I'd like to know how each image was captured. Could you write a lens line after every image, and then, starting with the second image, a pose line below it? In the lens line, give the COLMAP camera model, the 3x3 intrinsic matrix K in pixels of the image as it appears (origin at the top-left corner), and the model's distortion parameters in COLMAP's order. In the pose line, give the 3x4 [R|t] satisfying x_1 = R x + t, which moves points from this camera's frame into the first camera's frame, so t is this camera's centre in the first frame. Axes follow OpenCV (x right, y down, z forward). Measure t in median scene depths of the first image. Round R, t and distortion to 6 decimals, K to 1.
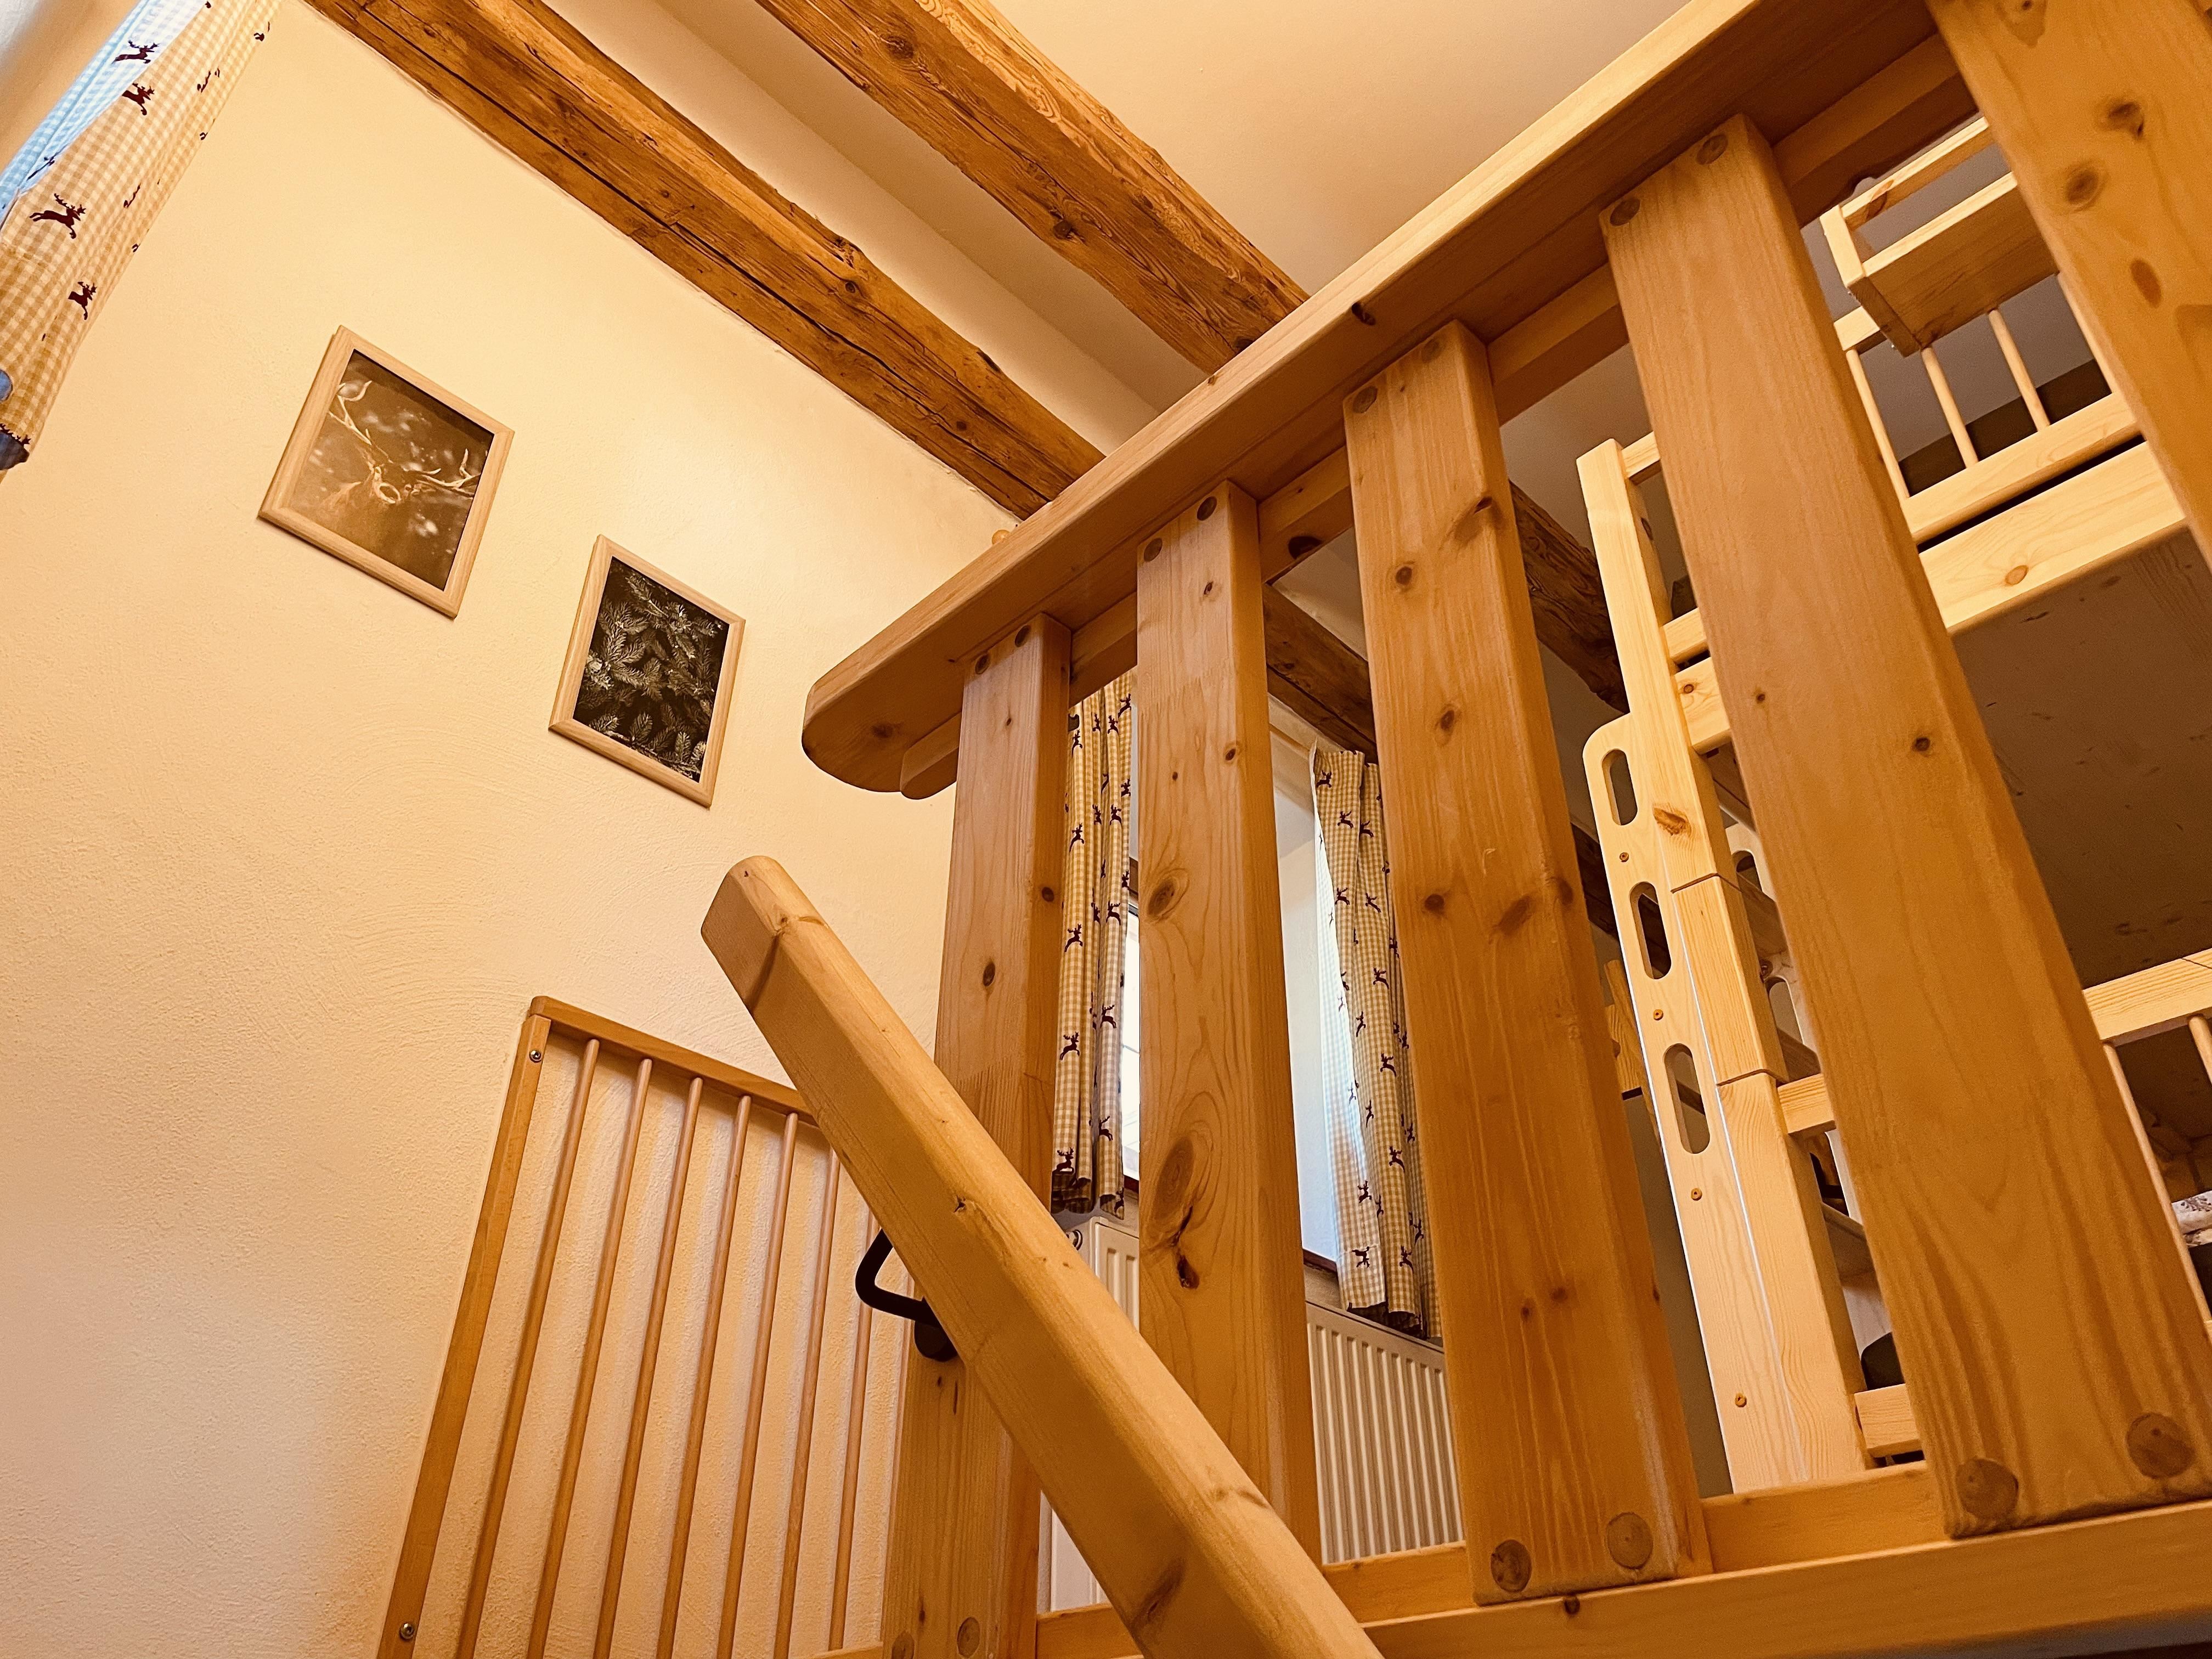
lens RADIAL K [[1673.8, 0, 1106.0], [0, 1673.8, 829.5], [0, 0, 1]] dist [0.097862, -0.127986]
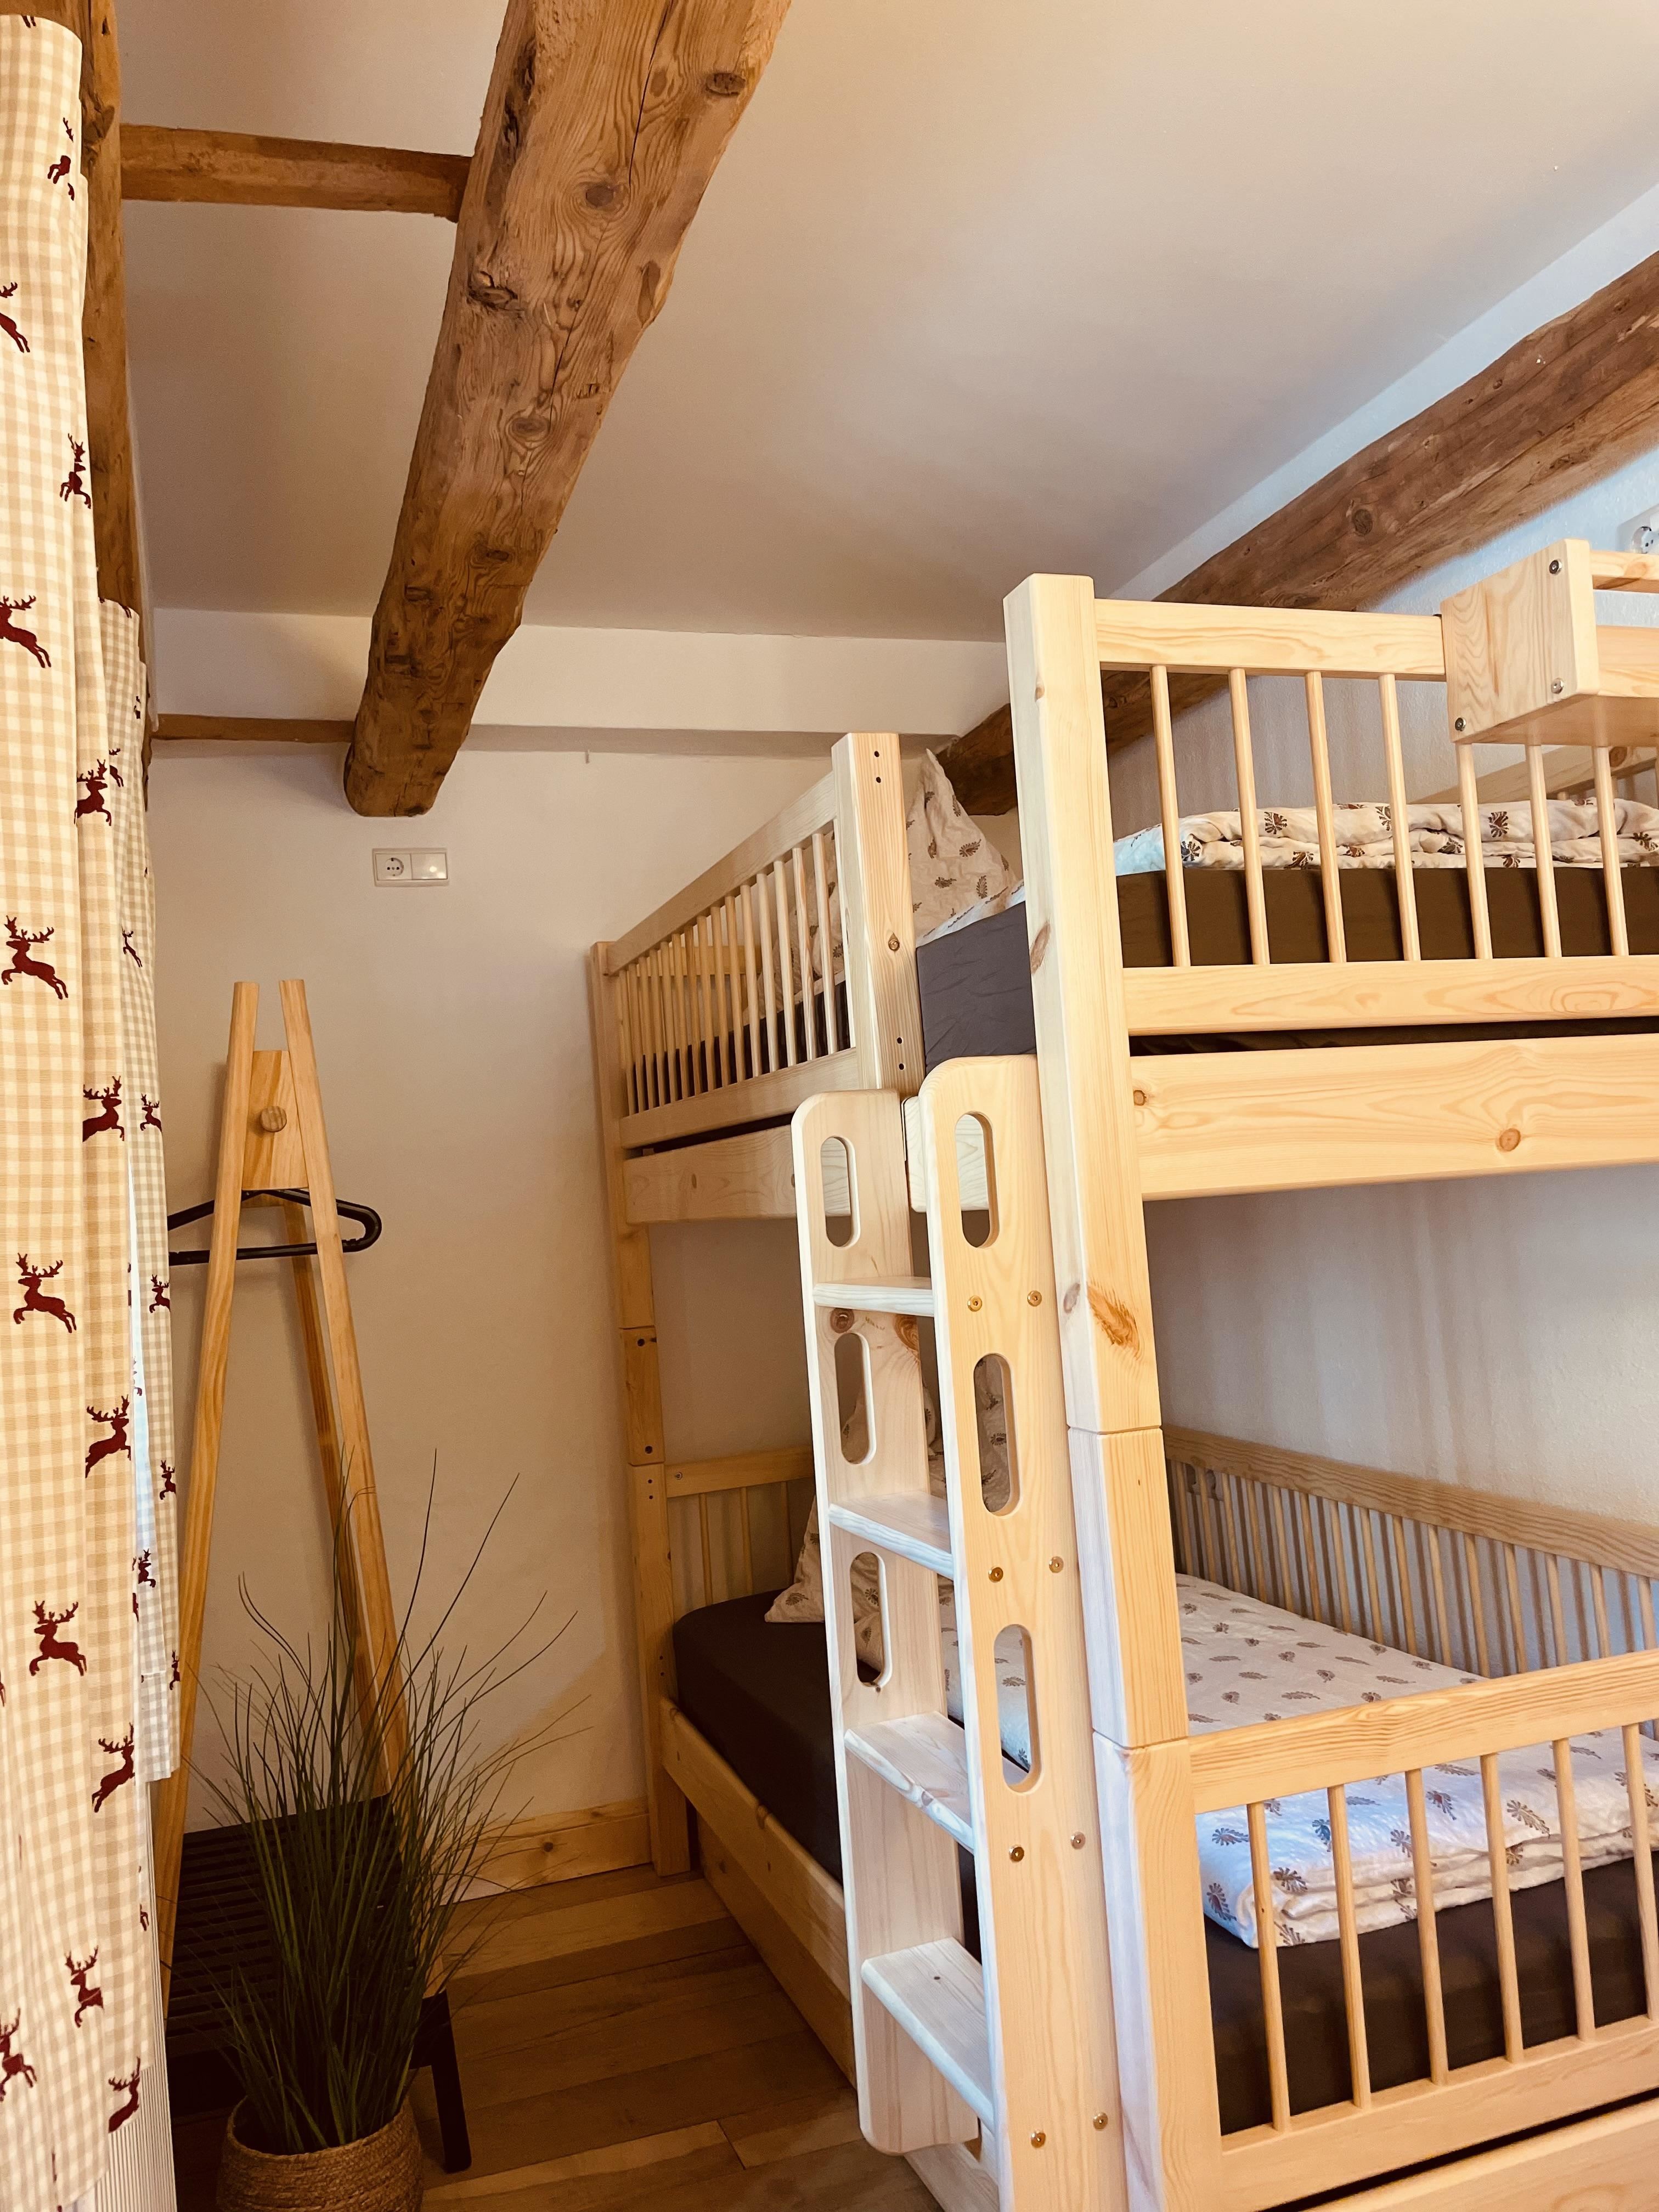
lens RADIAL K [[1673.8, 0, 828.2], [0, 1673.8, 1094.4], [0, 0, 1]] dist [0.097862, -0.127986]
pose [[0.426560, 0.021775, 0.904197, -0.318257], [-0.446661, 0.874370, 0.189658, -0.155578], [-0.786473, -0.484771, 0.382698, 0.838562]]
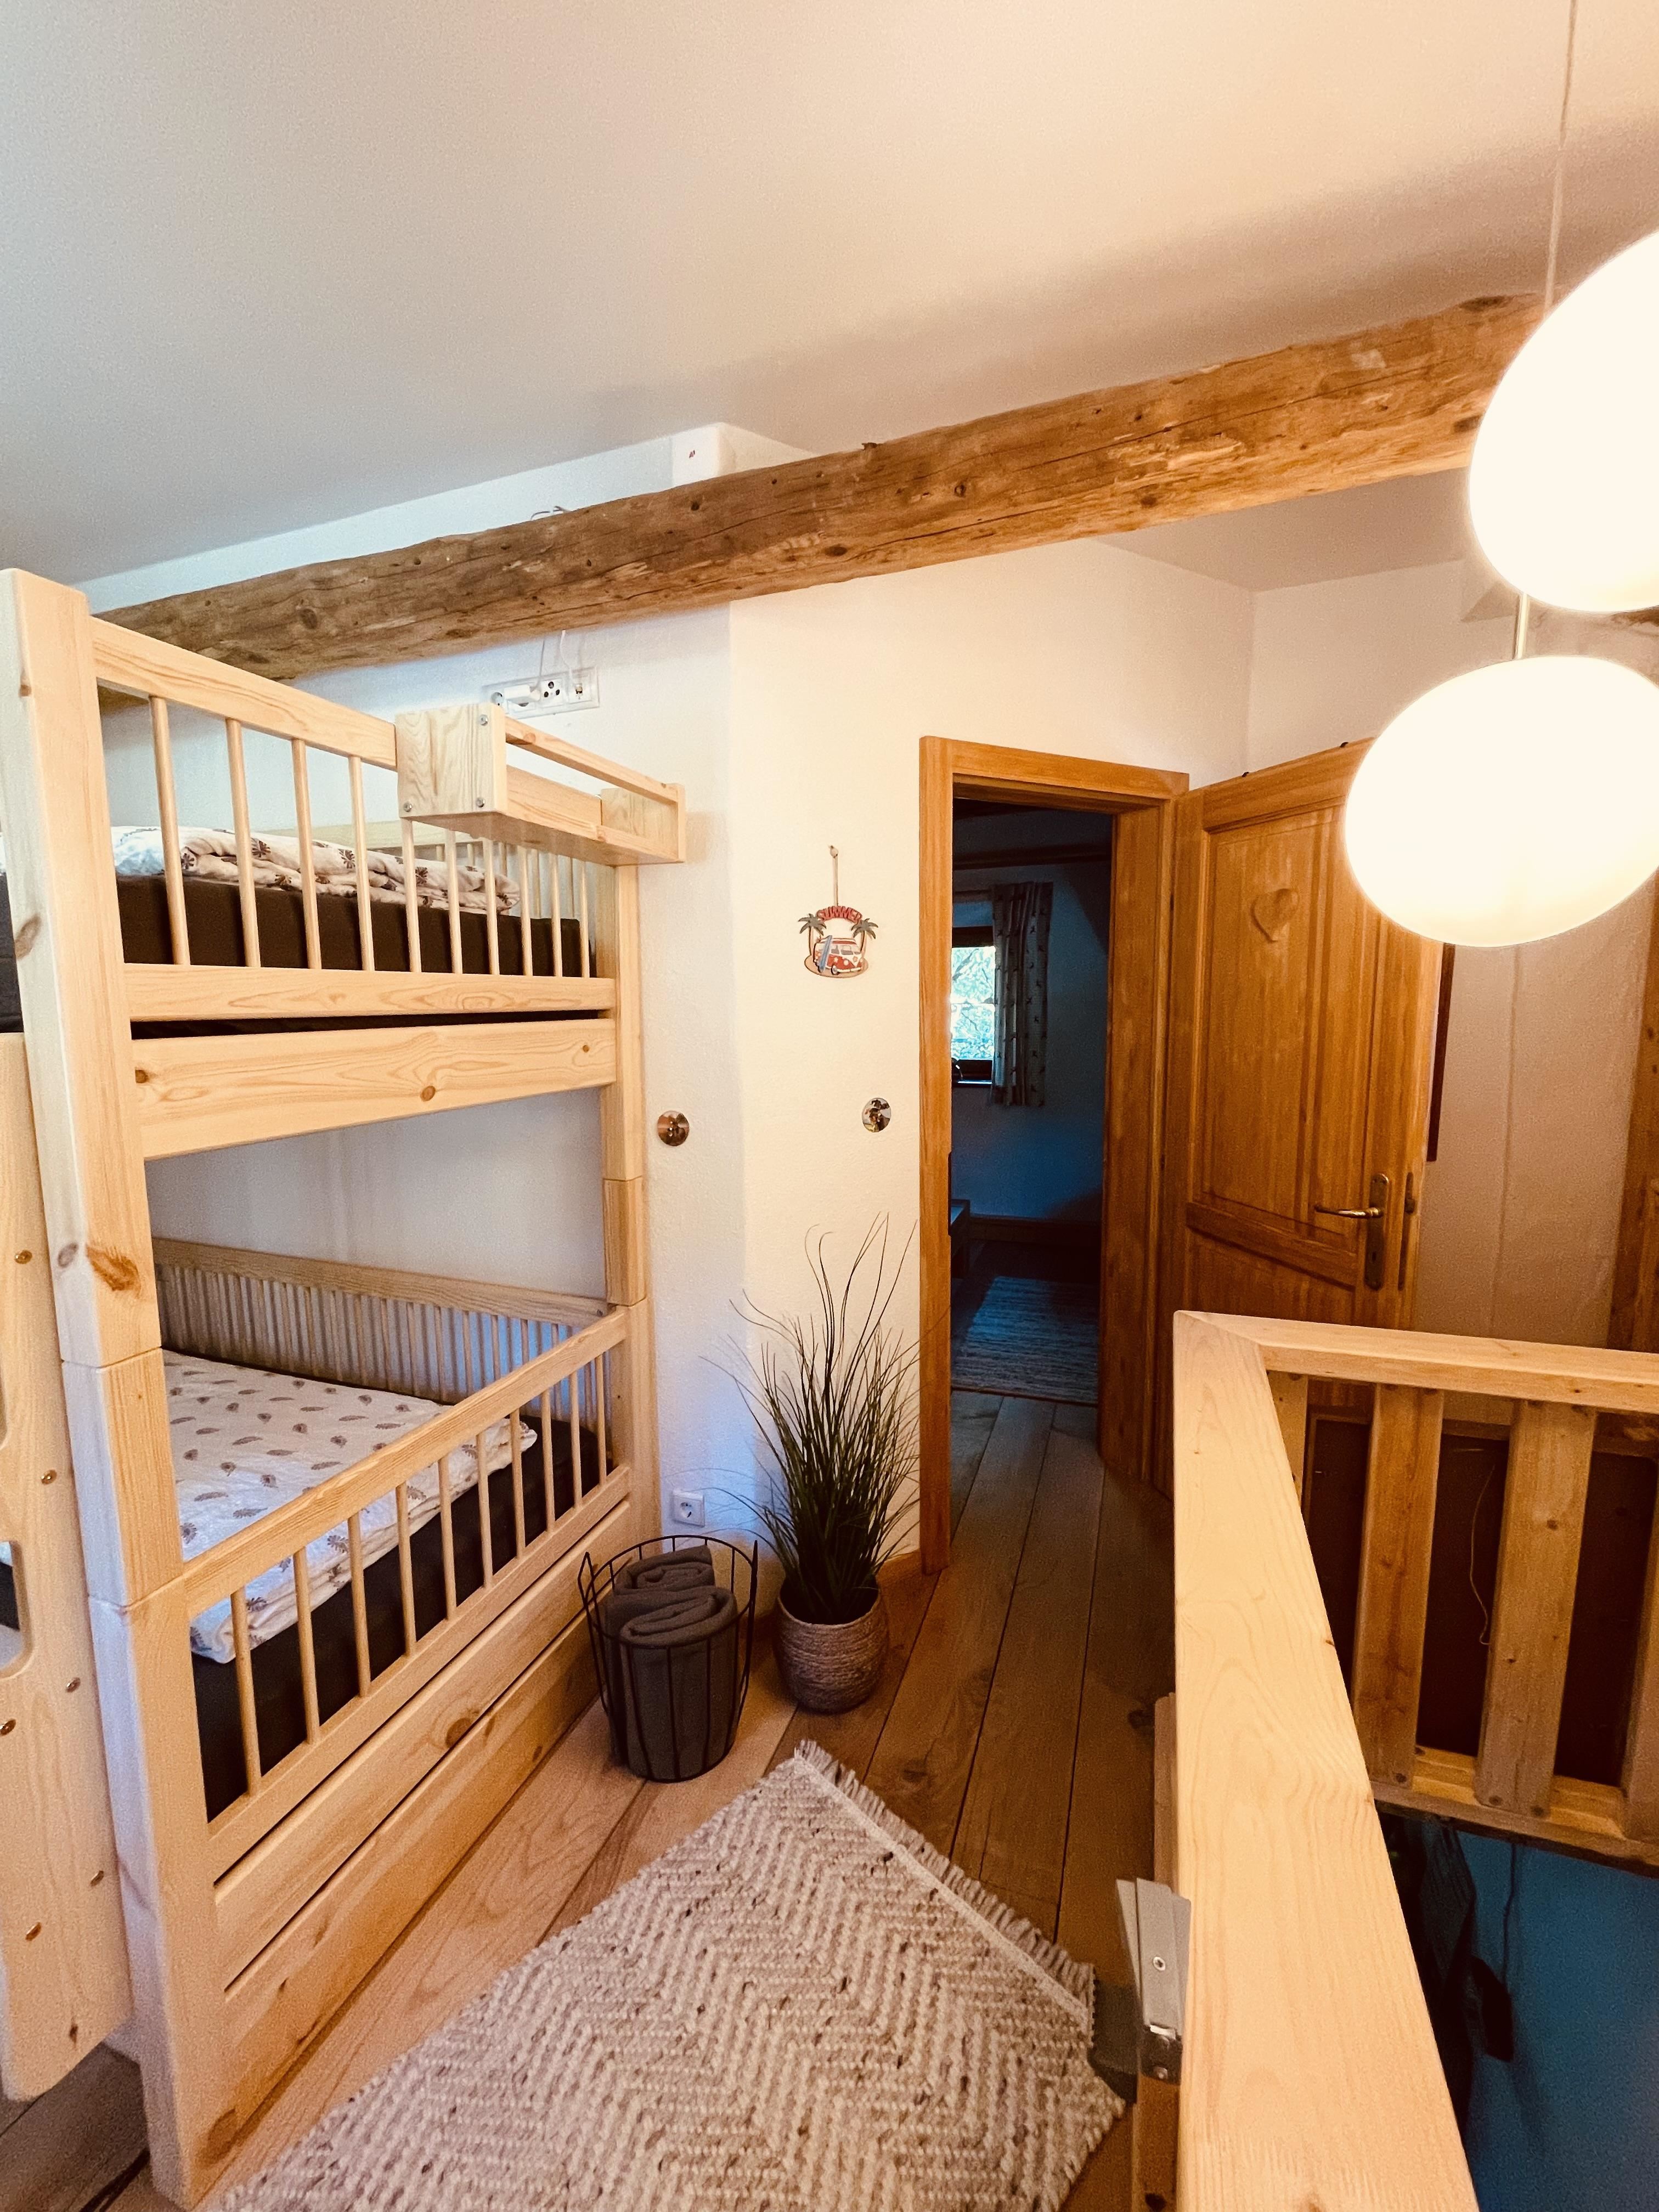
lens RADIAL K [[894.7, 0, 826.7], [0, 894.7, 1109.0], [0, 0, 1]] dist [-0.002451, 0.000094]
pose [[-0.428782, -0.118265, 0.895633, -0.172678], [-0.508167, 0.851256, -0.130879, -0.178532], [-0.746935, -0.511250, -0.425102, 0.927041]]
